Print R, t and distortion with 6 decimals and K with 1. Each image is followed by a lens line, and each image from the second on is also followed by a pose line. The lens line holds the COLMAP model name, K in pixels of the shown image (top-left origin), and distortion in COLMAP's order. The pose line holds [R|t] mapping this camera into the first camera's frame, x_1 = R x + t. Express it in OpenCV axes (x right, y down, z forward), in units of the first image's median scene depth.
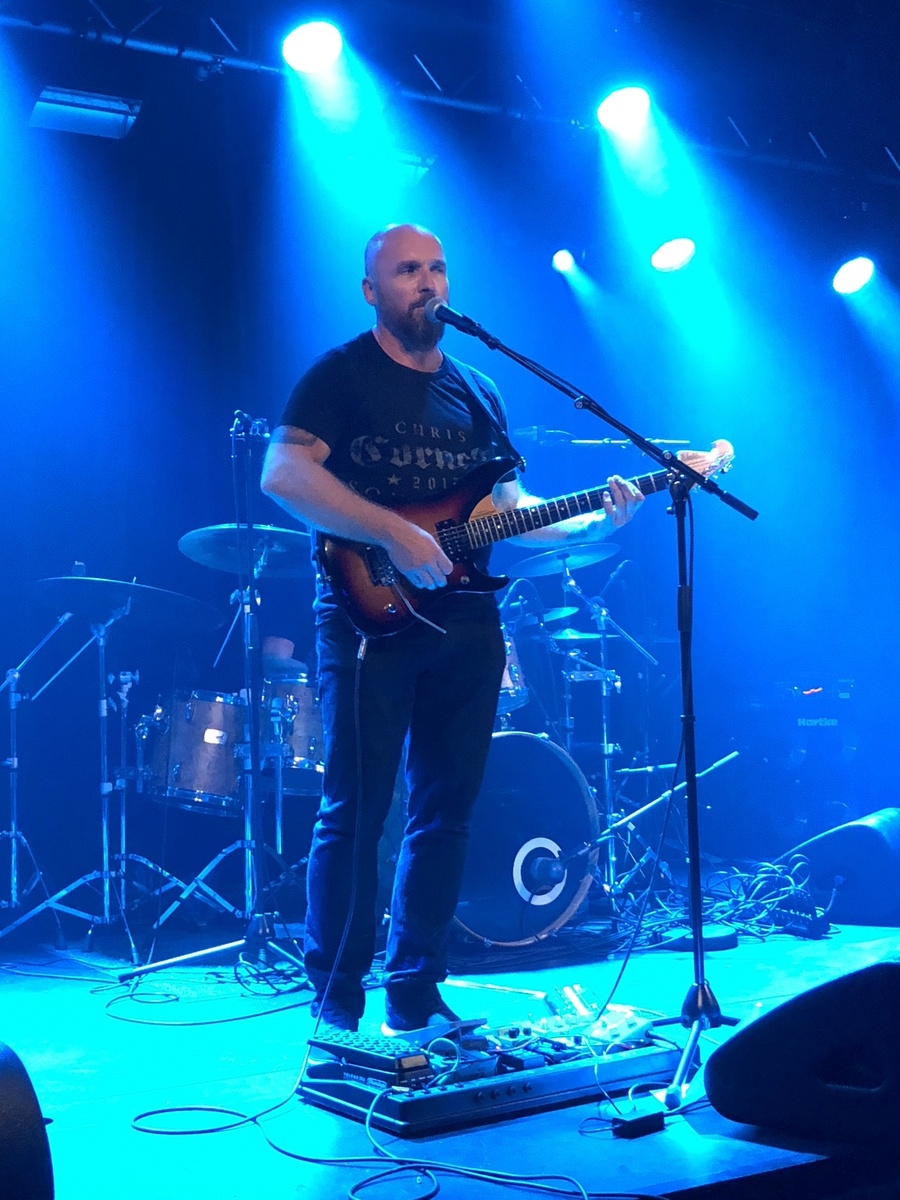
lens RADIAL K [[1792.3, 0, 456.6], [0, 1792.3, 604.4], [0, 0, 1]] dist [0.061672, 0.000000]
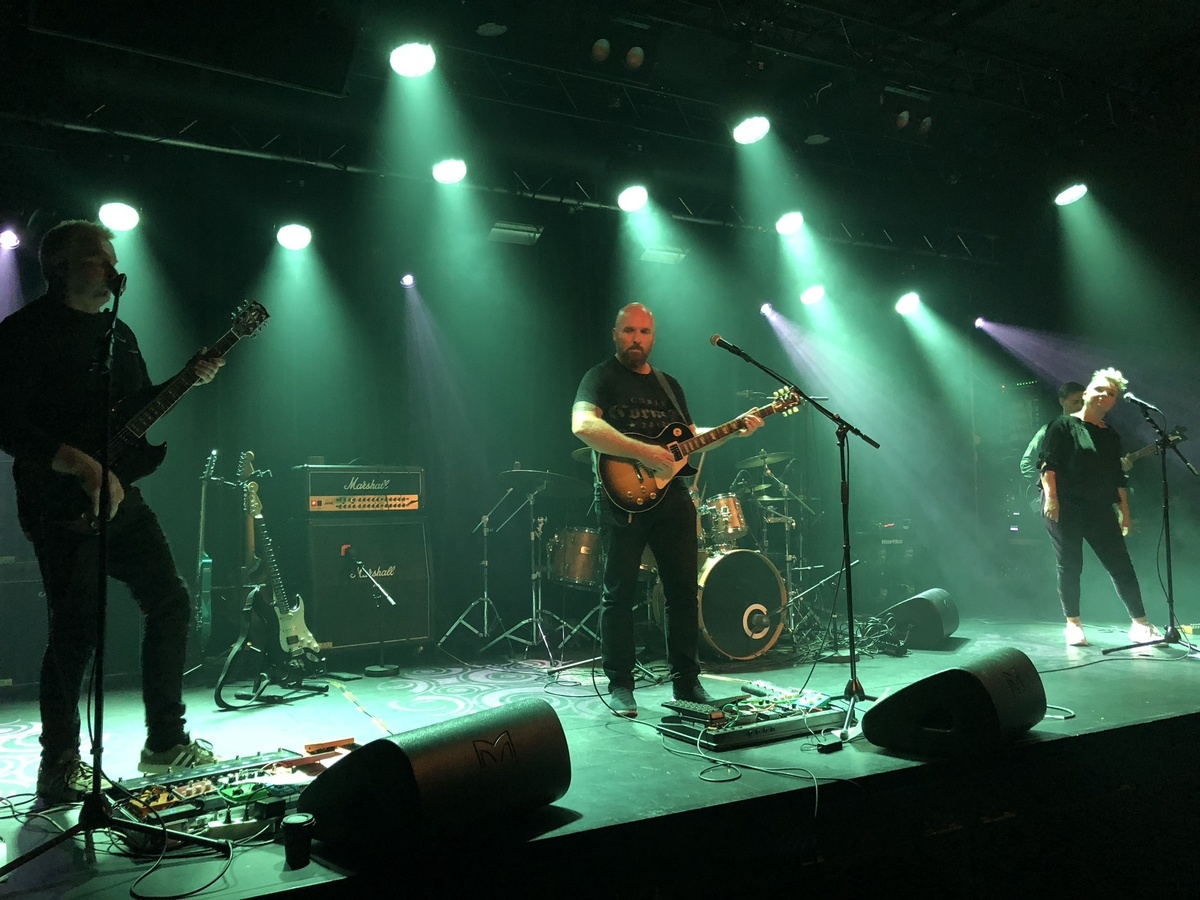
lens RADIAL K [[1001.9, 0, 597.4], [0, 1001.9, 448.4], [0, 0, 1]] dist [0.020398, -0.029898]
pose [[0.997870, -0.003132, -0.065151, -0.052711], [0.001952, 0.999833, -0.018163, -0.018837], [0.065197, 0.017997, 0.997710, -0.098724]]
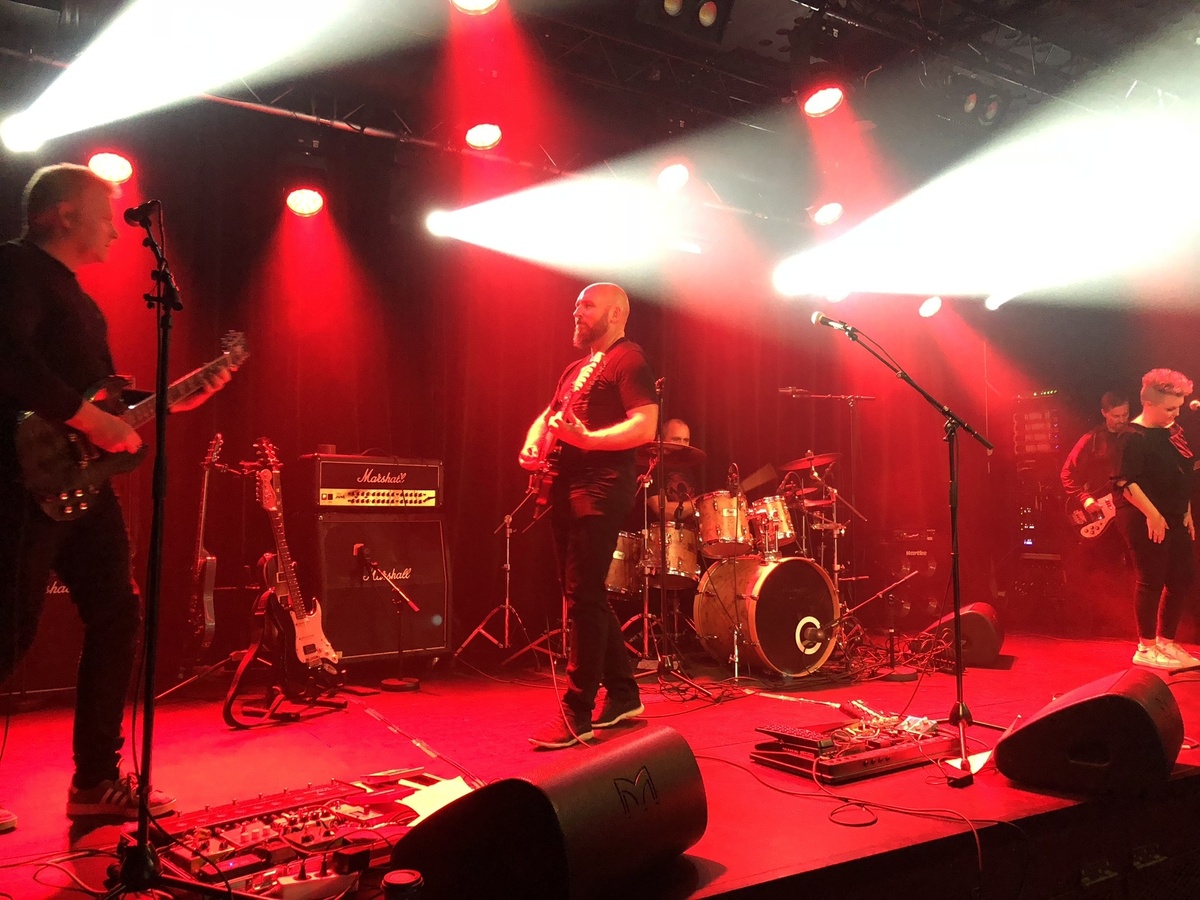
lens RADIAL K [[1001.9, 0, 603.2], [0, 1001.9, 451.4], [0, 0, 1]] dist [0.020398, -0.029898]
pose [[0.999743, 0.022635, -0.001242, -0.157923], [-0.022659, 0.999439, -0.024672, -0.005795], [0.000683, 0.024694, 0.999695, -0.011197]]
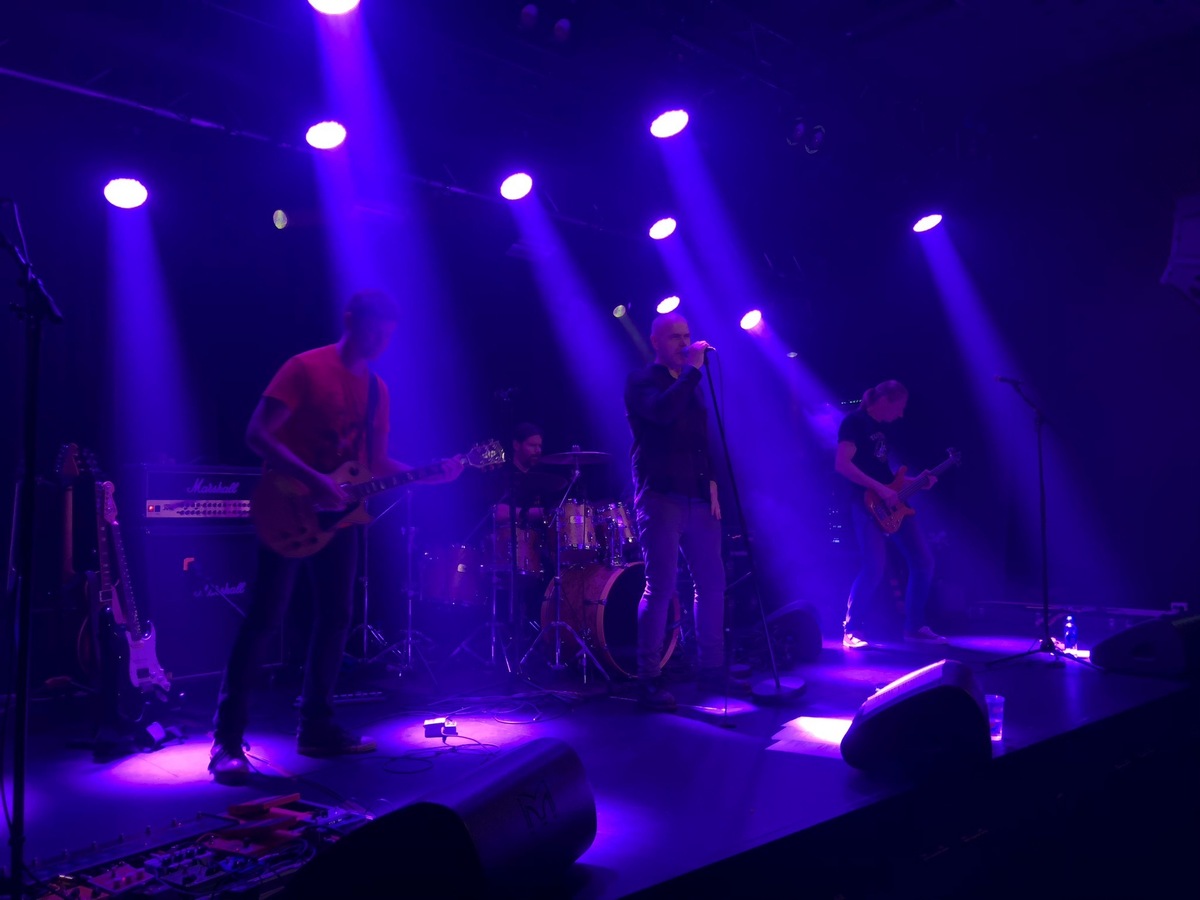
lens RADIAL K [[1001.9, 0, 594.3], [0, 1001.9, 446.6], [0, 0, 1]] dist [0.020398, -0.029898]
pose [[0.981375, 0.023035, 0.190718, -0.208237], [-0.017048, 0.999311, -0.032971, -0.012778], [-0.191346, 0.029105, 0.981091, -0.012494]]
